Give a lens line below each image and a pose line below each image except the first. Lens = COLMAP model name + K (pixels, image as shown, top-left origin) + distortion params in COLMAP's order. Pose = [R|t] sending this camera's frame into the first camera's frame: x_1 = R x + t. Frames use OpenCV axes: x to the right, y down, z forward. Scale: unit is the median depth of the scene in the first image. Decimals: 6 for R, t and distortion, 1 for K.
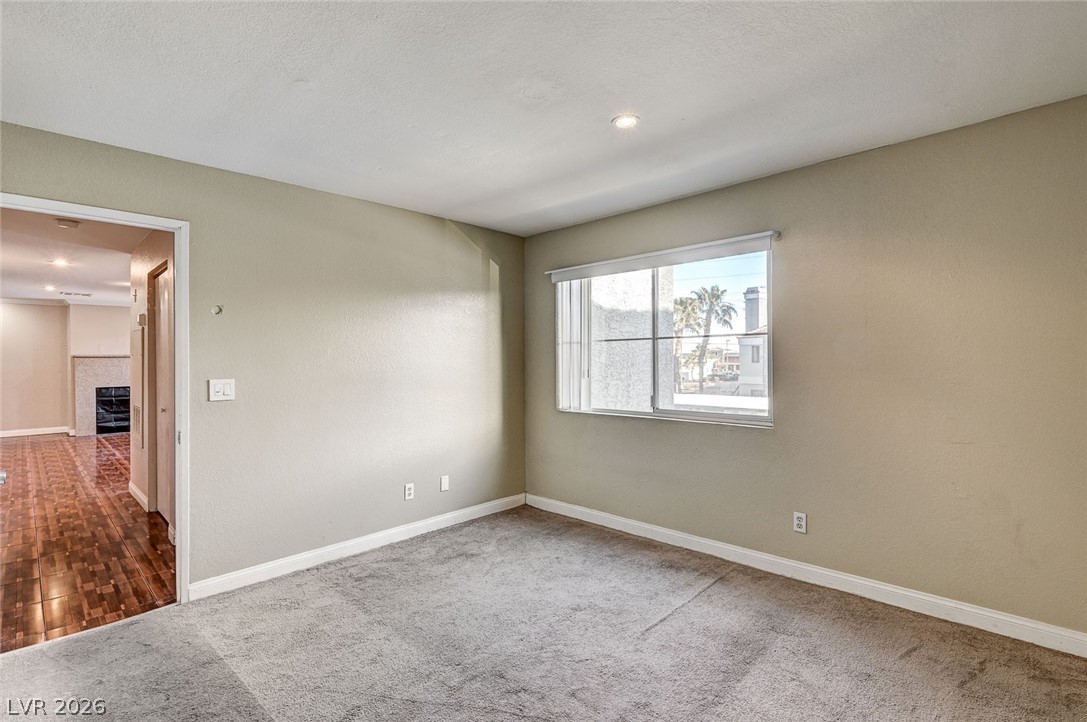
lens RADIAL K [[524.9, 0, 559.8], [0, 524.9, 360.0], [0, 0, 1]] dist [-0.007352, 0.004608]
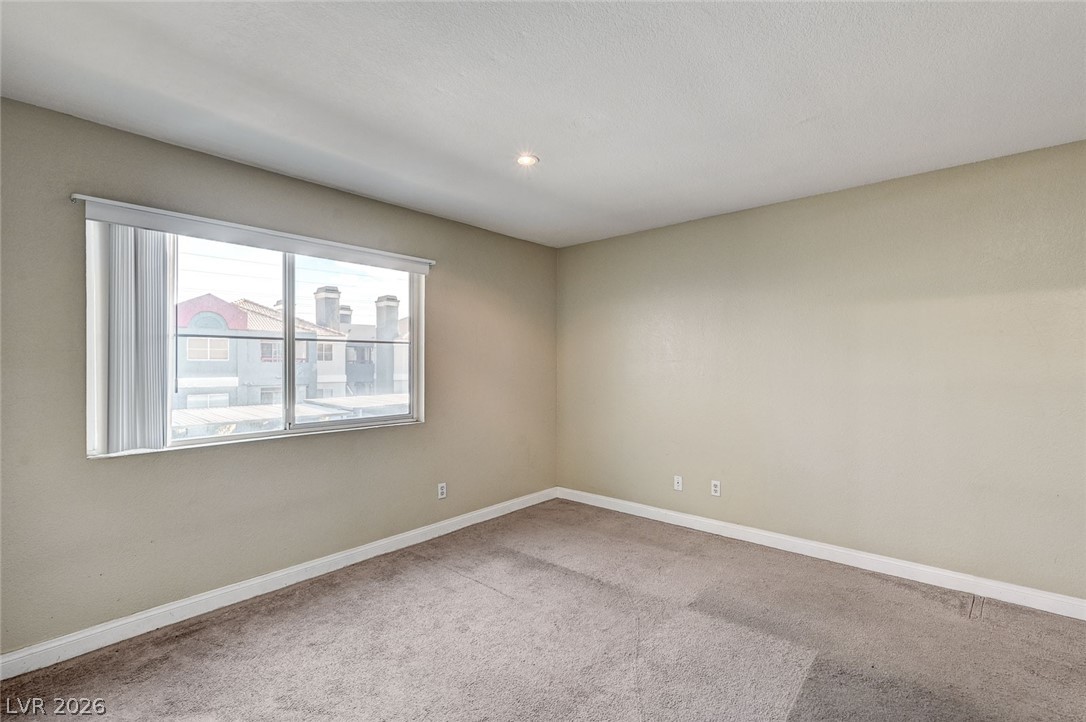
lens RADIAL K [[486.5, 0, 554.0], [0, 486.5, 363.9], [0, 0, 1]] dist [0.011872, 0.000171]
pose [[-0.058286, 0.004501, 0.998290, -0.652392], [-0.000308, 0.999990, -0.004527, 0.001066], [-0.998300, -0.000572, -0.058284, 0.677637]]
